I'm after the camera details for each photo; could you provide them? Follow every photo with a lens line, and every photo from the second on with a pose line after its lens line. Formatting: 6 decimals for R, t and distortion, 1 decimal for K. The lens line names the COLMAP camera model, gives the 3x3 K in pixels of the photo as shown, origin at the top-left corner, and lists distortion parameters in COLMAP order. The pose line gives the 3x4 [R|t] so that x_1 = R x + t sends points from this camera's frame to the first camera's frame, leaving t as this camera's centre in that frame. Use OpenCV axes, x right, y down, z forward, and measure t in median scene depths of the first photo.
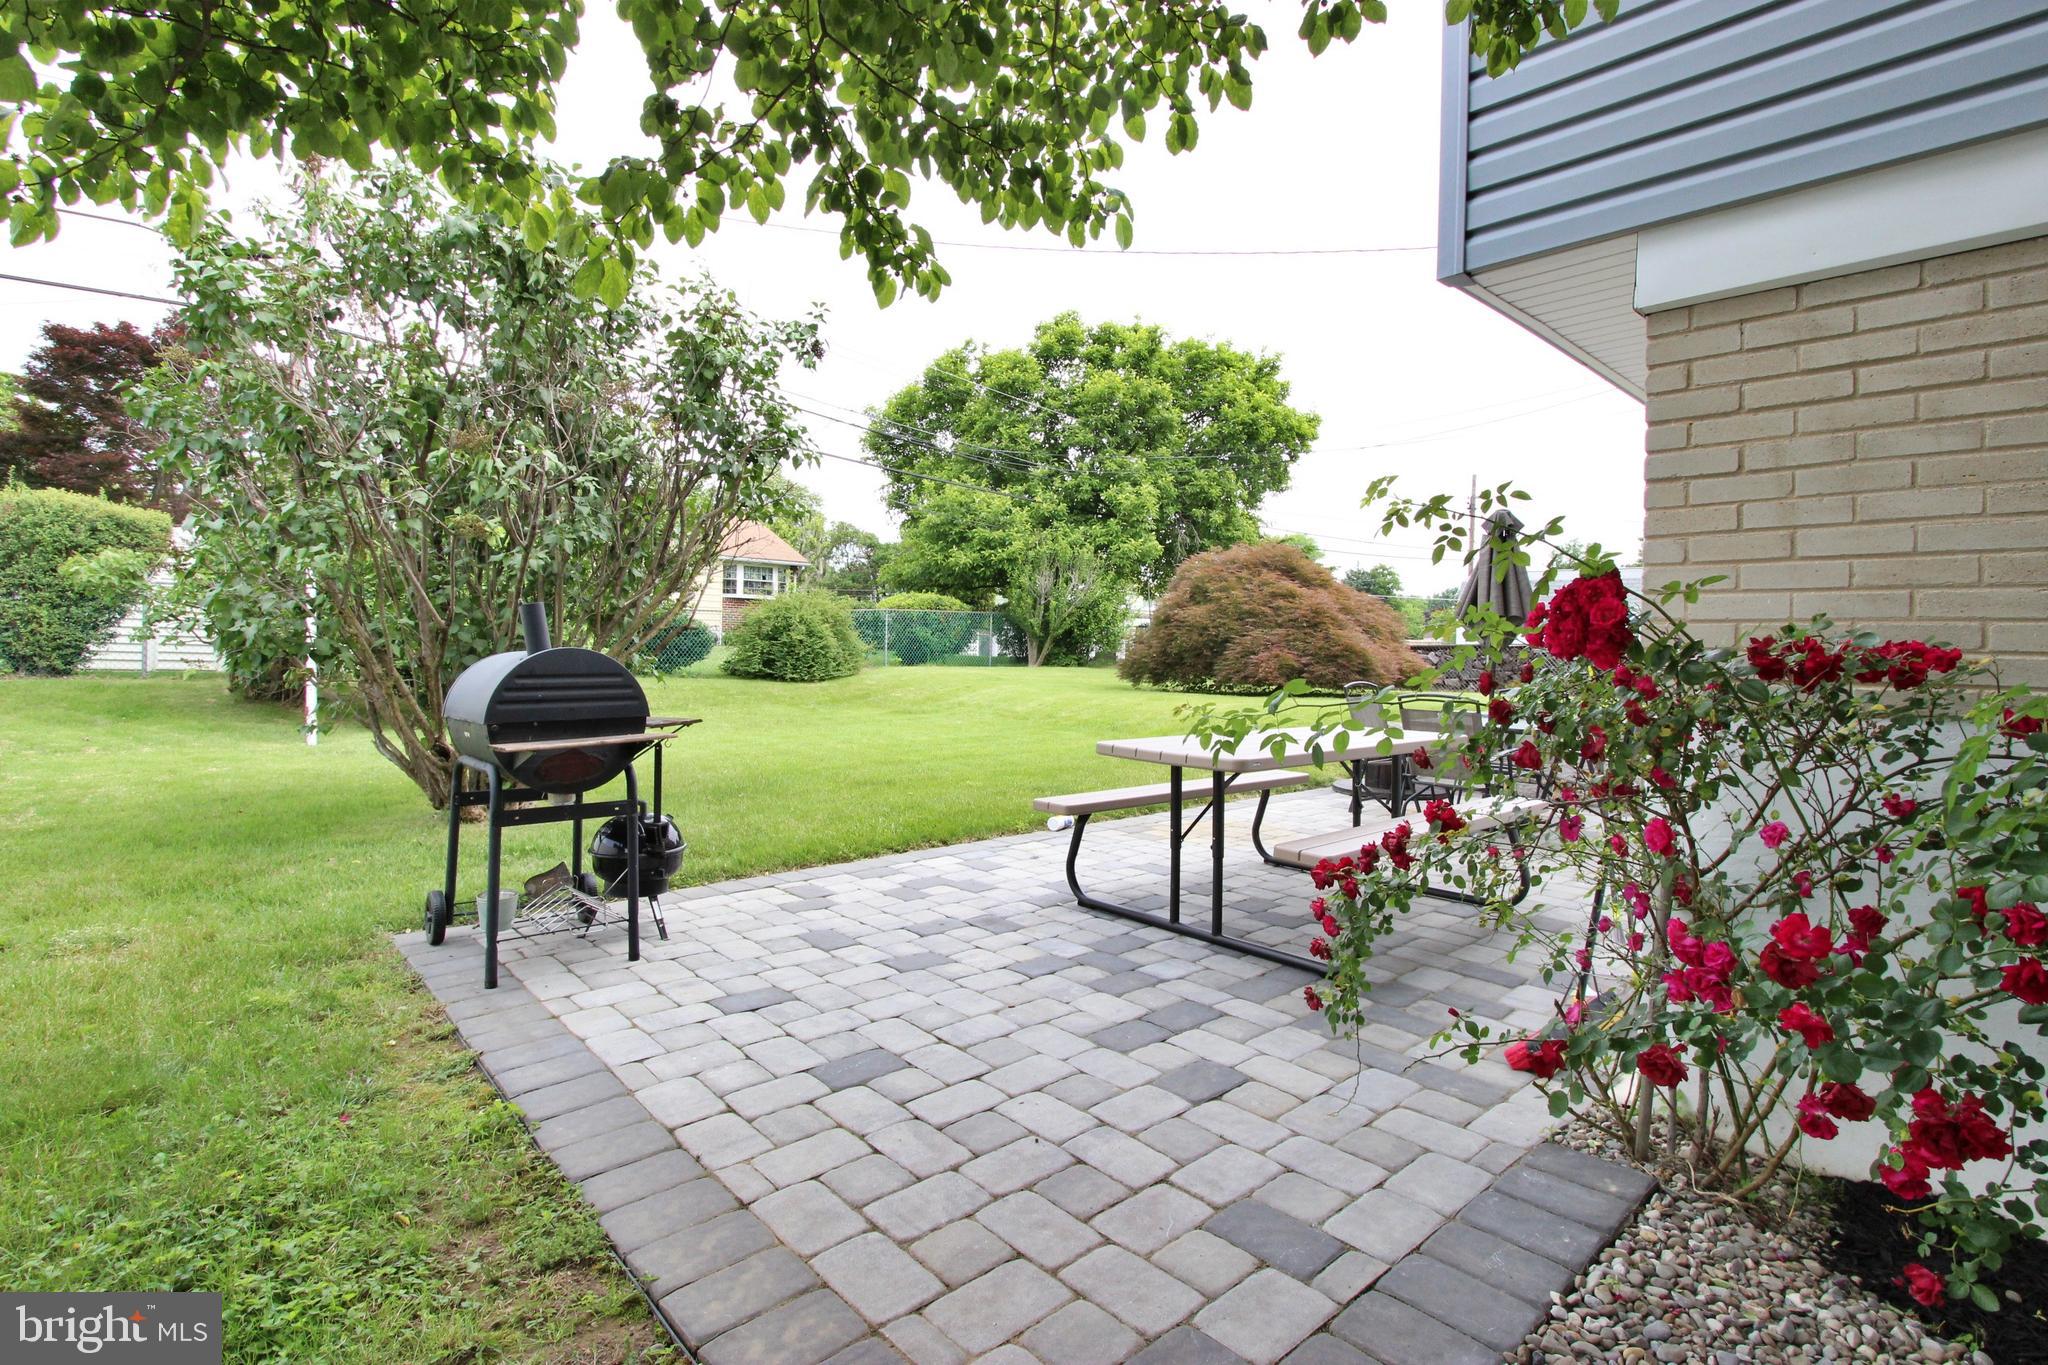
lens RADIAL K [[974.5, 0, 1017.7], [0, 974.5, 641.3], [0, 0, 1]] dist [-0.020602, 0.000496]
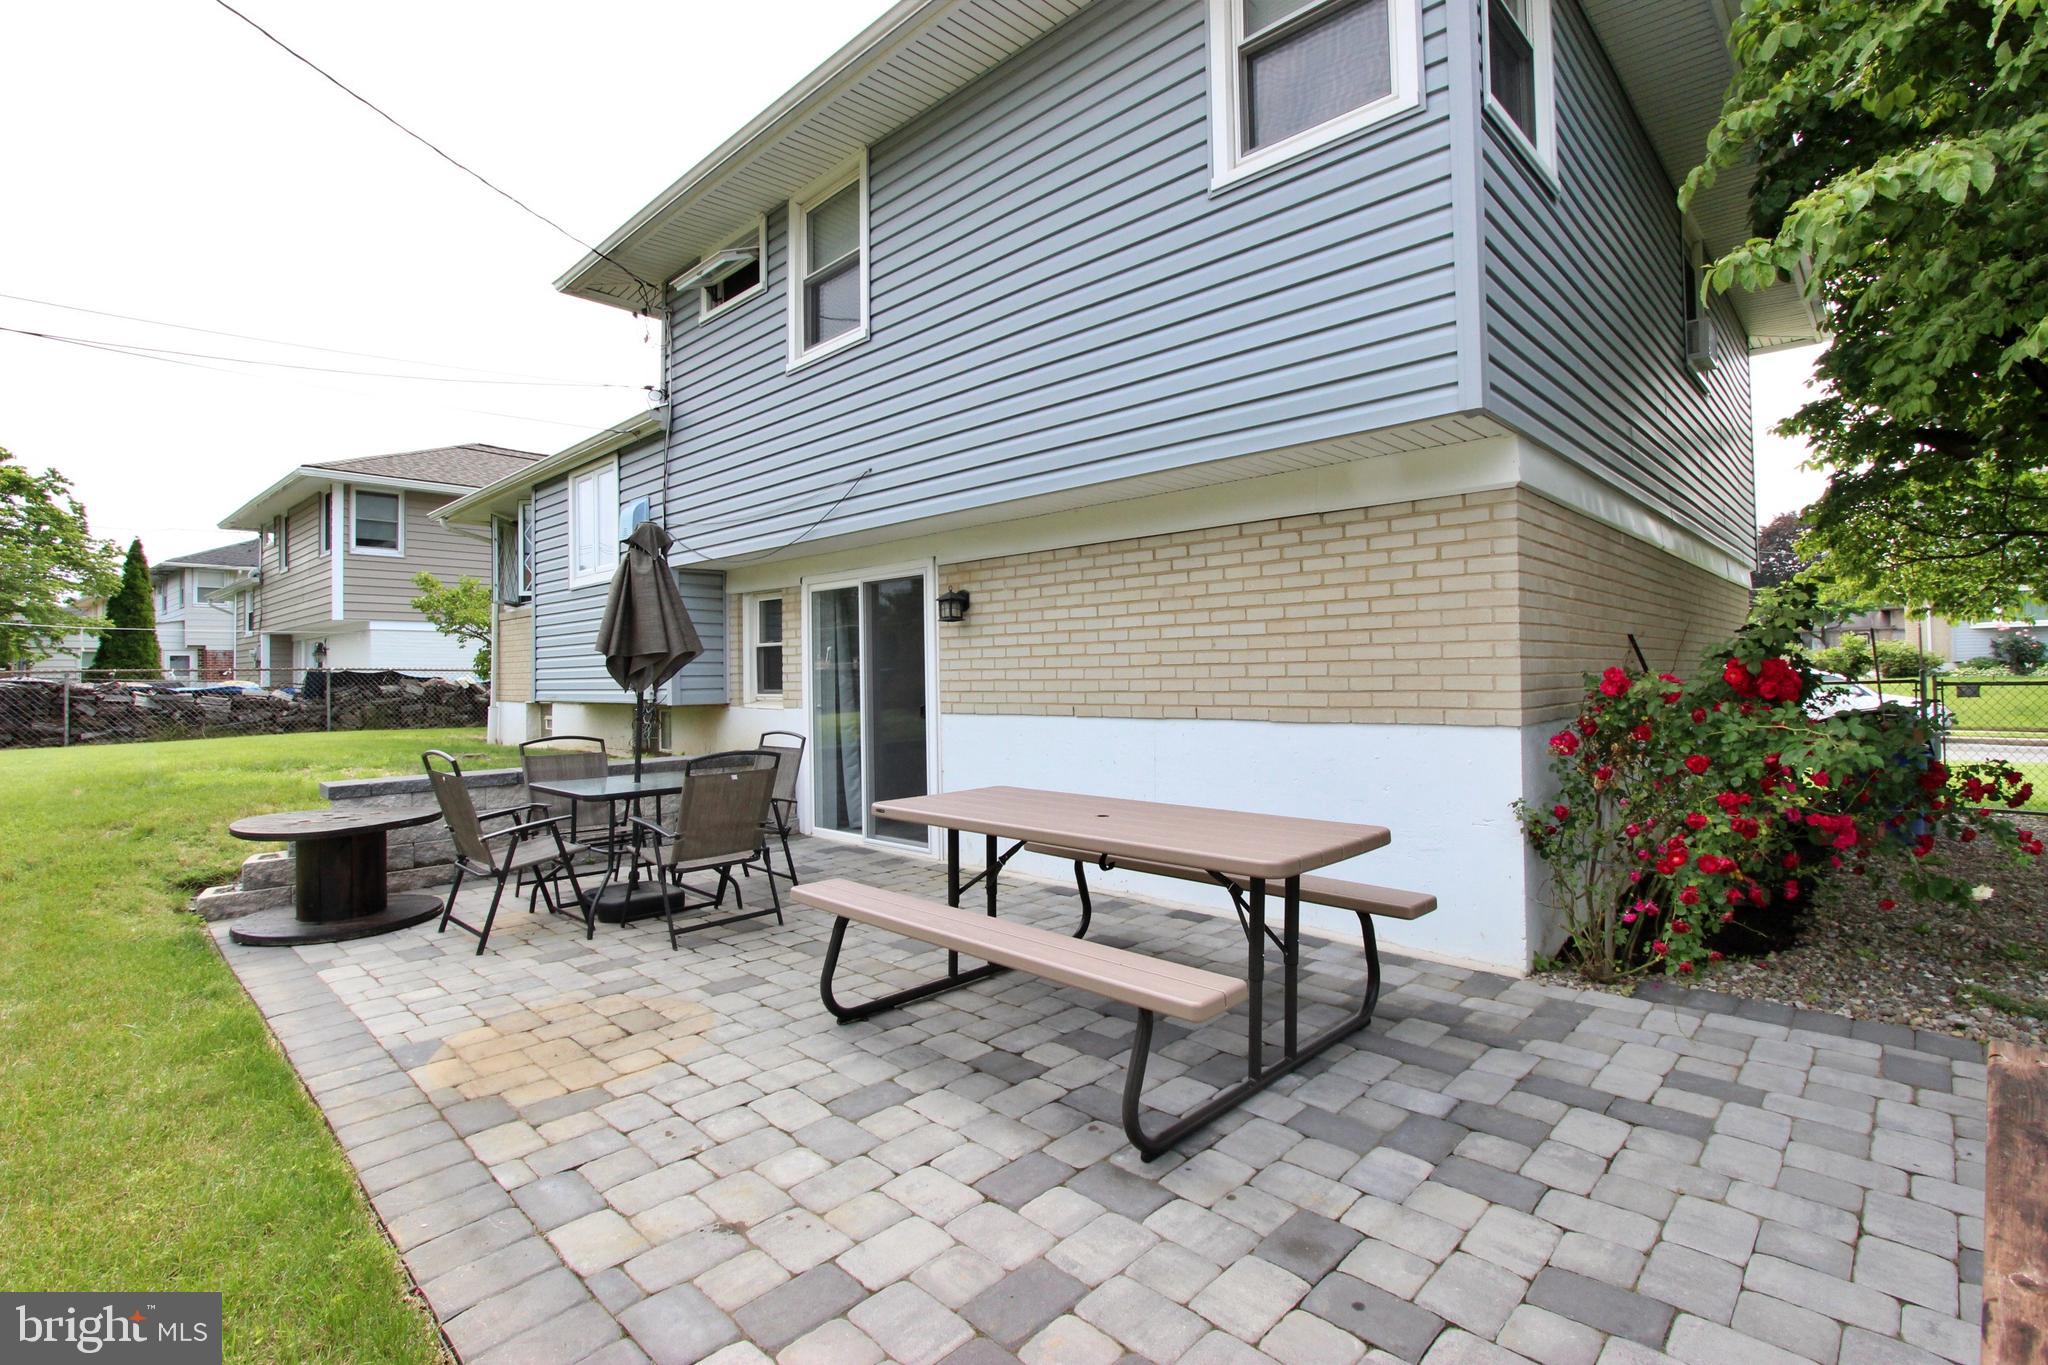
lens RADIAL K [[946.2, 0, 1032.3], [0, 946.2, 655.4], [0, 0, 1]] dist [-0.020302, 0.001097]
pose [[-0.075718, -0.003579, 0.997123, -0.583438], [0.004424, 0.999983, 0.003926, -0.043427], [-0.997119, 0.004708, -0.075701, 1.305138]]
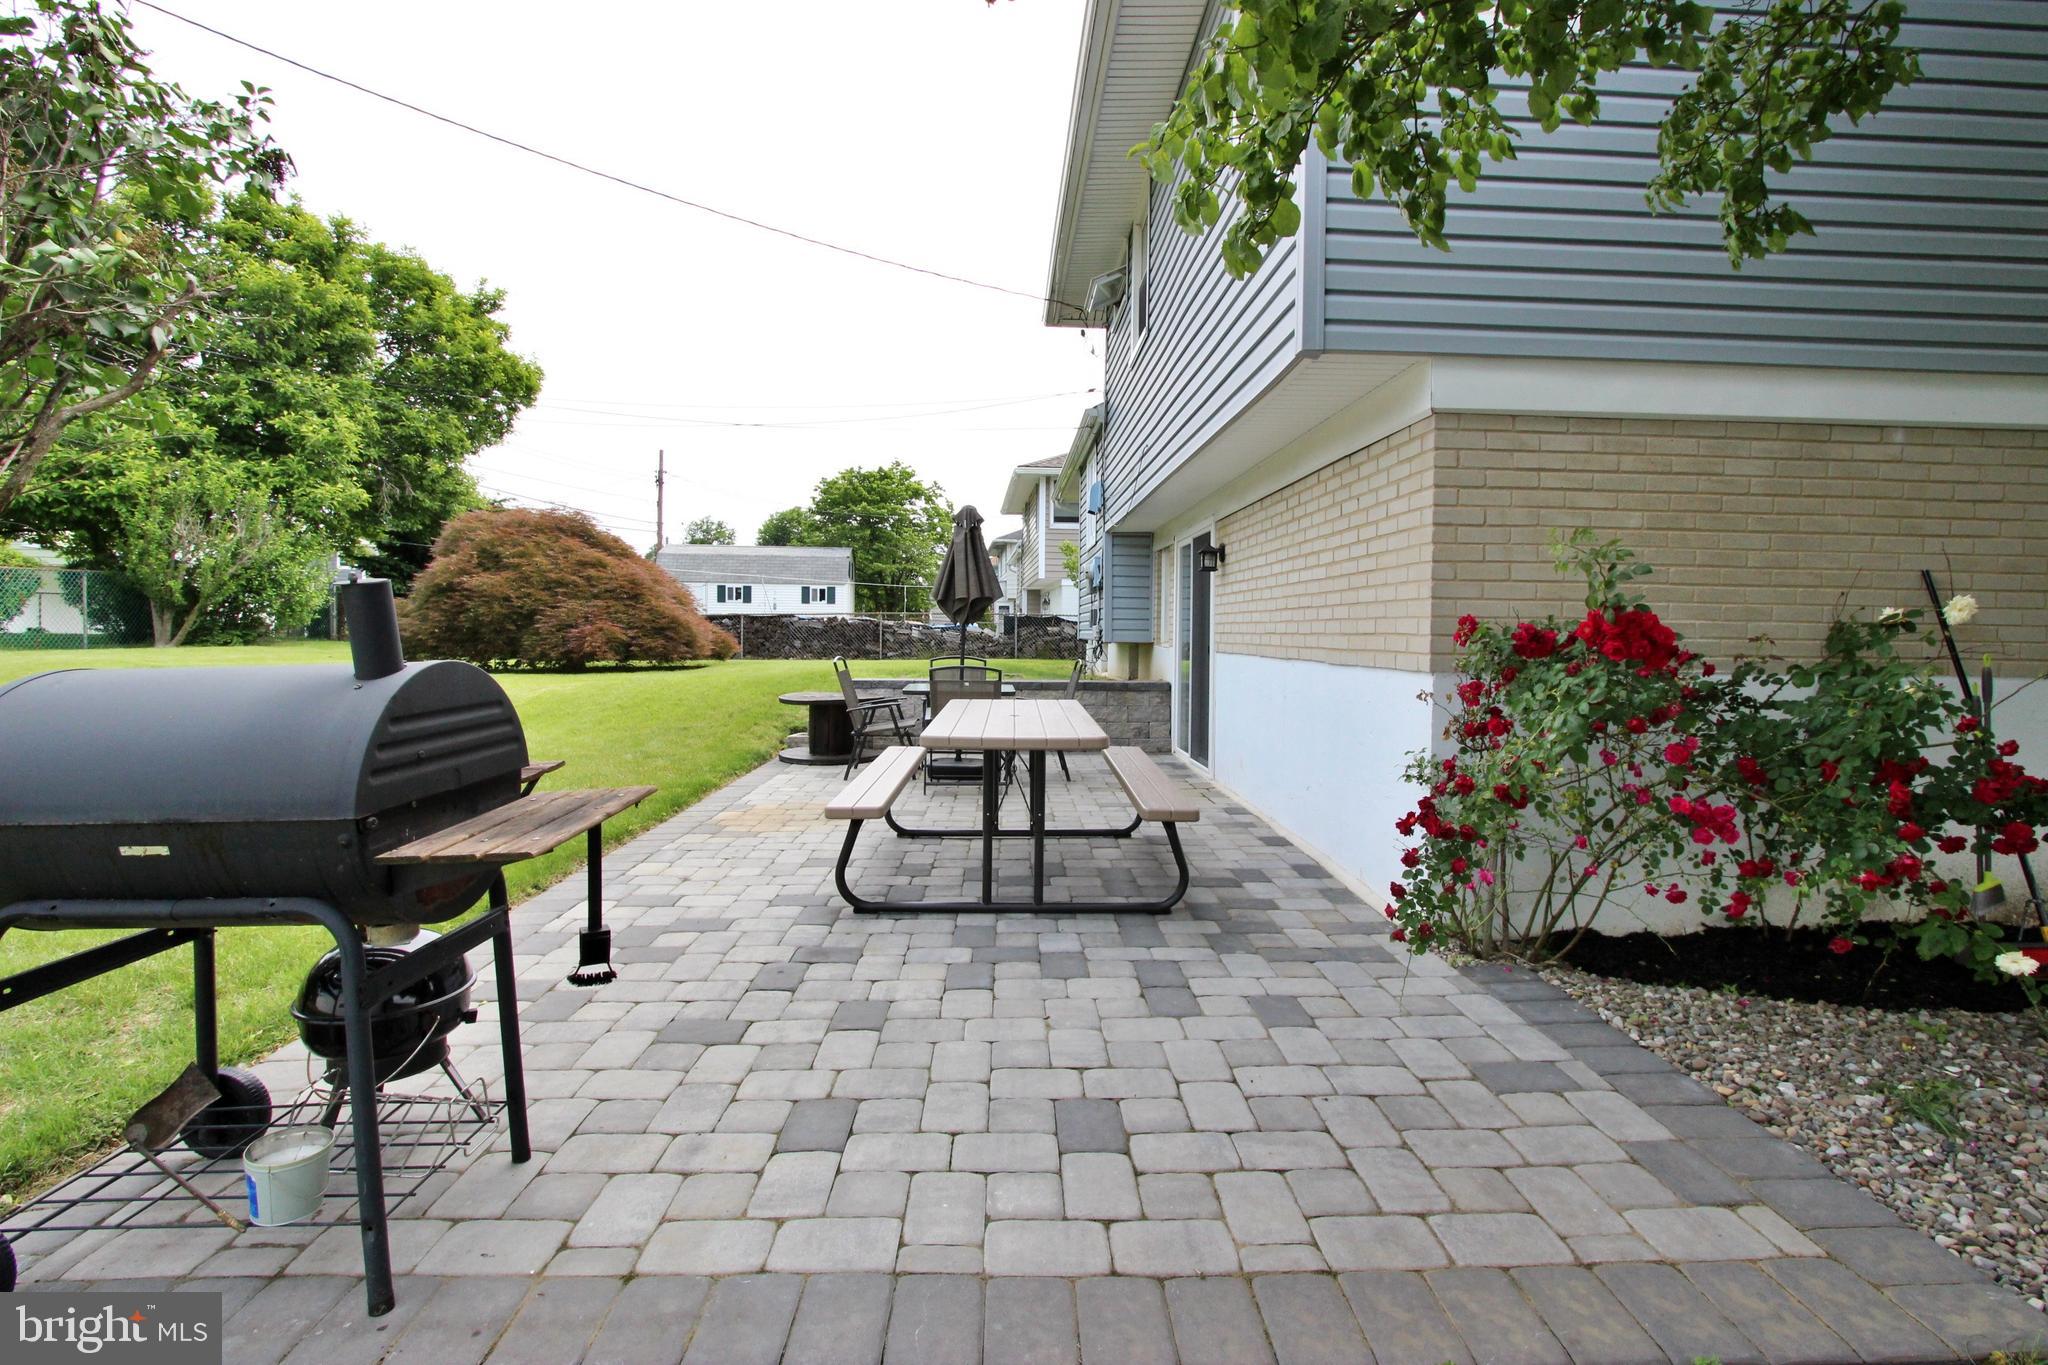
lens RADIAL K [[946.2, 0, 1032.3], [0, 946.2, 655.4], [0, 0, 1]] dist [-0.020302, 0.001097]
pose [[0.644301, -0.038039, 0.763825, -0.596512], [-0.001255, 0.998708, 0.050794, -0.024206], [-0.764771, -0.033685, 0.643421, 0.353655]]
